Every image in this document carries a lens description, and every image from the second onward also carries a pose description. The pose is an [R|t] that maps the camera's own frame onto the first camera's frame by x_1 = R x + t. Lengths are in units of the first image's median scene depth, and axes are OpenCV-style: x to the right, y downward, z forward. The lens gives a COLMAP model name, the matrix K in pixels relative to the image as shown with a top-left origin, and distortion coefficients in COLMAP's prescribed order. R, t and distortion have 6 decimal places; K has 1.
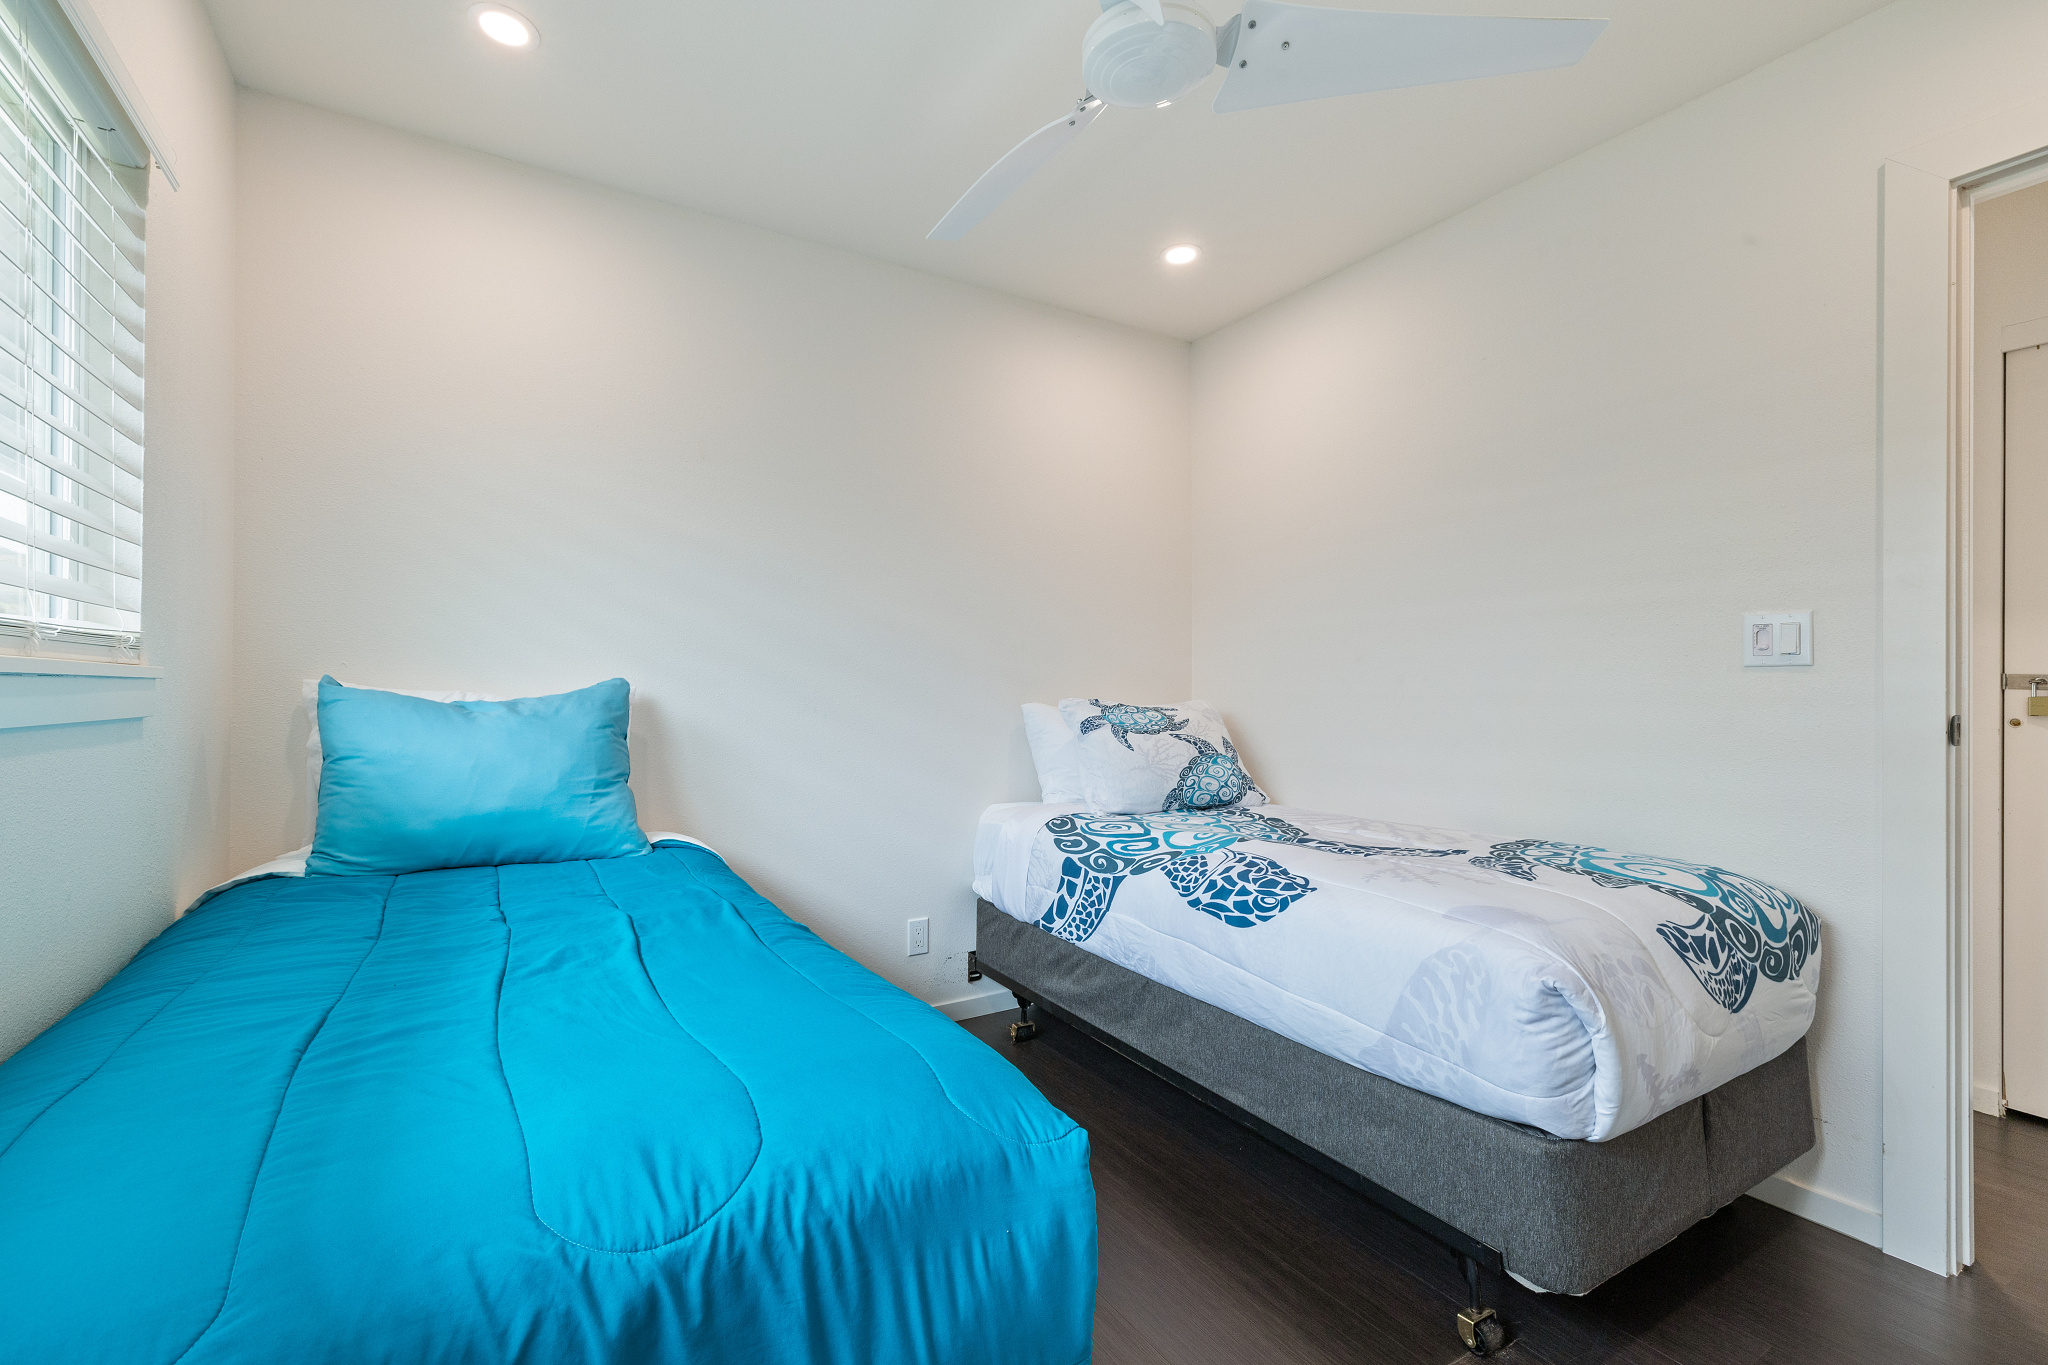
lens RADIAL K [[894.1, 0, 1013.2], [0, 894.1, 676.0], [0, 0, 1]] dist [0.000610, 0.000530]
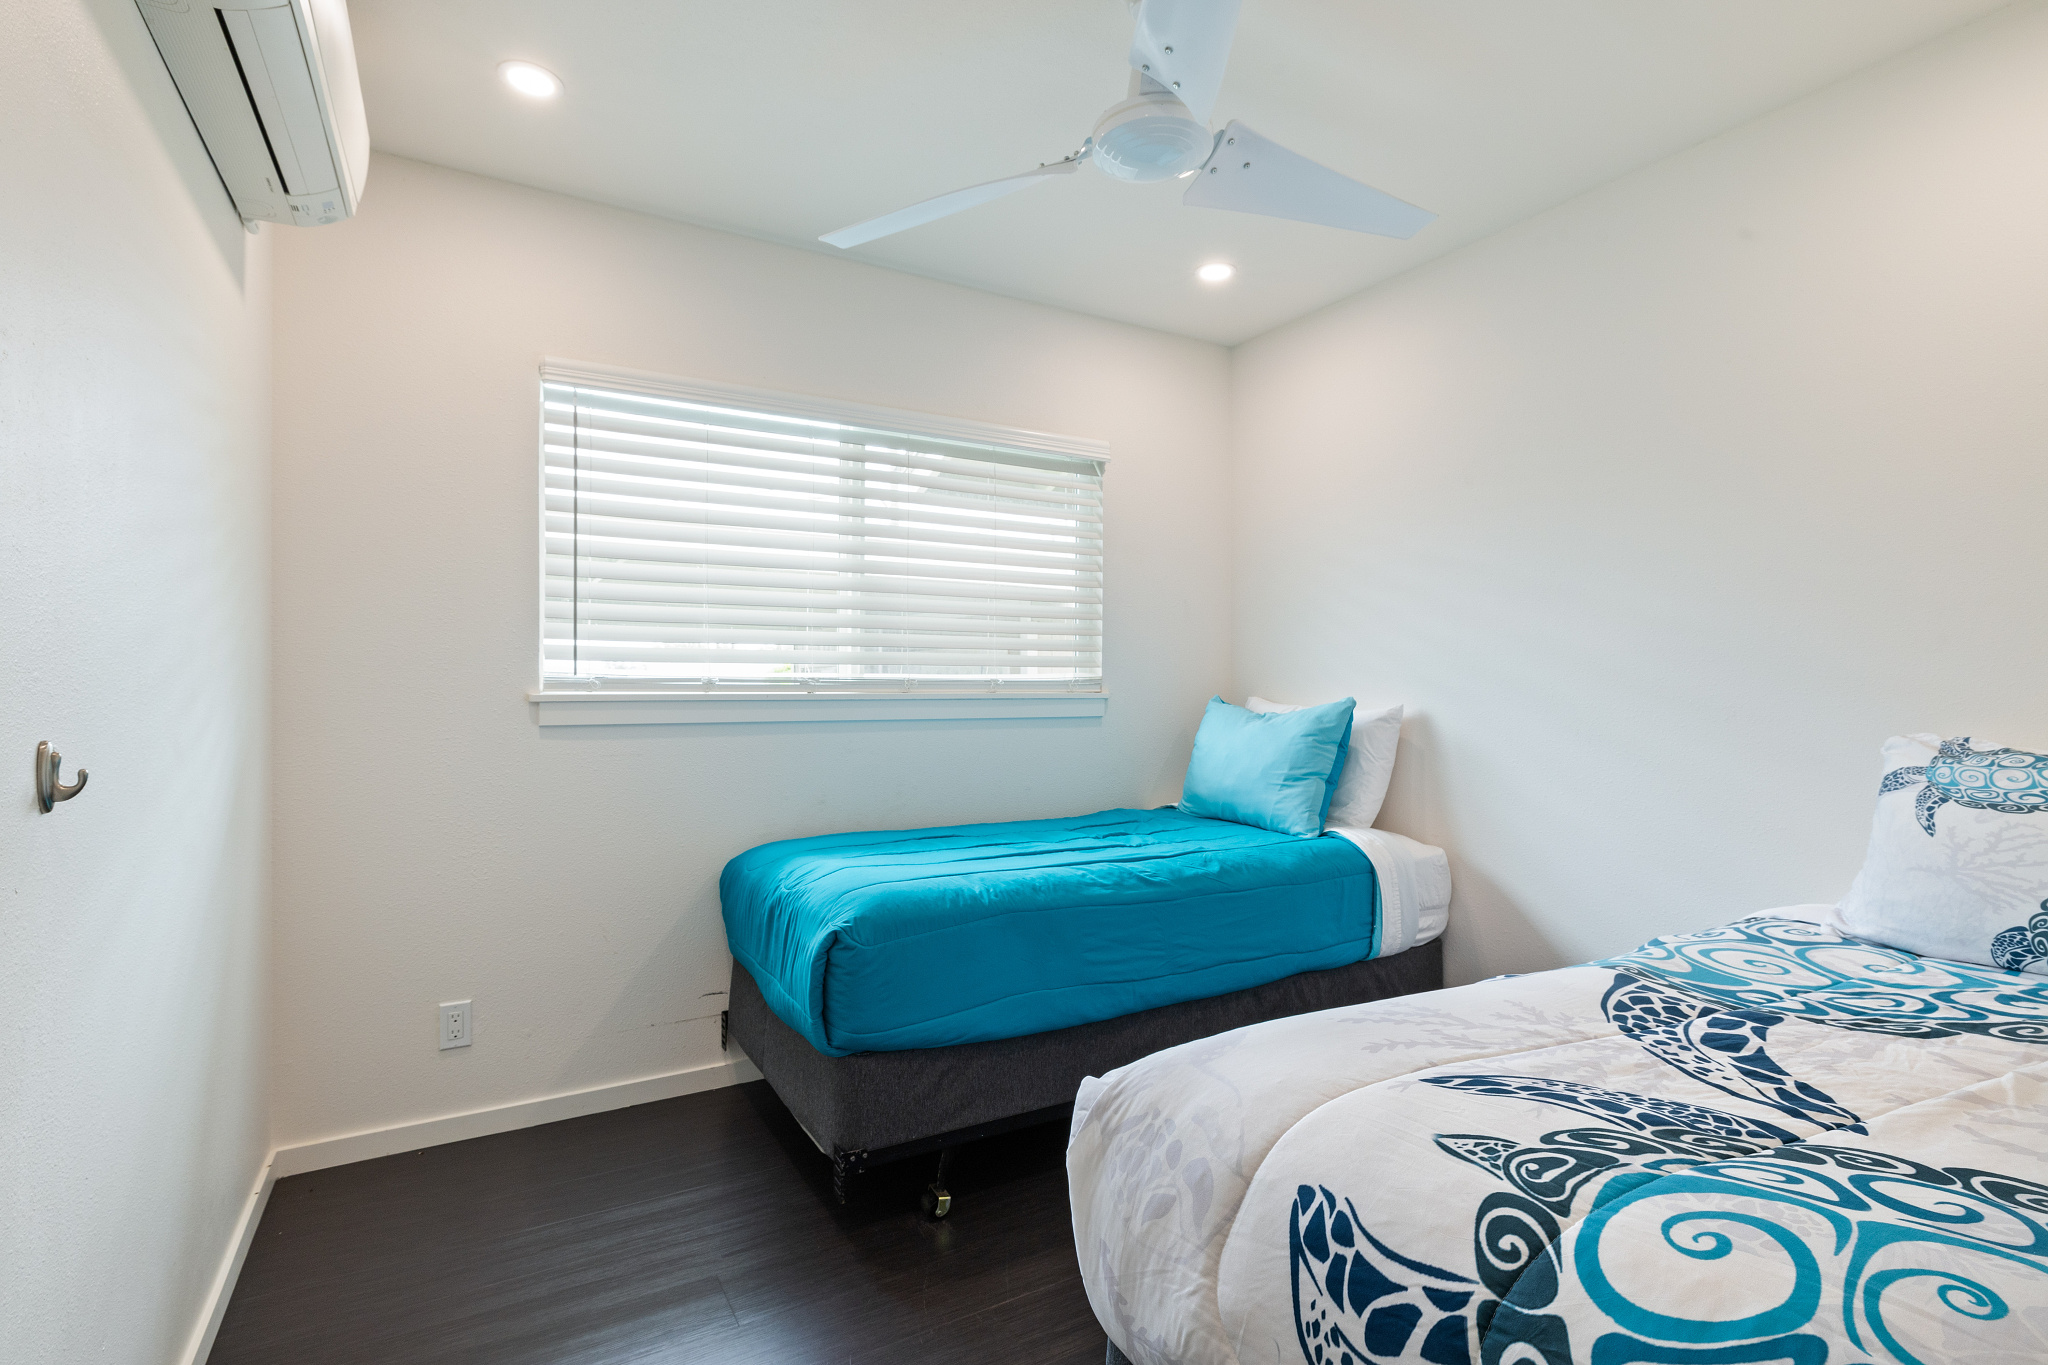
lens RADIAL K [[967.3, 0, 1016.1], [0, 967.3, 688.1], [0, 0, 1]] dist [0.000705, 0.000477]
pose [[-0.023453, -0.002841, -0.999721, 1.229299], [0.011729, 0.999926, -0.003116, -0.015799], [0.999656, -0.011798, -0.023418, 0.792461]]
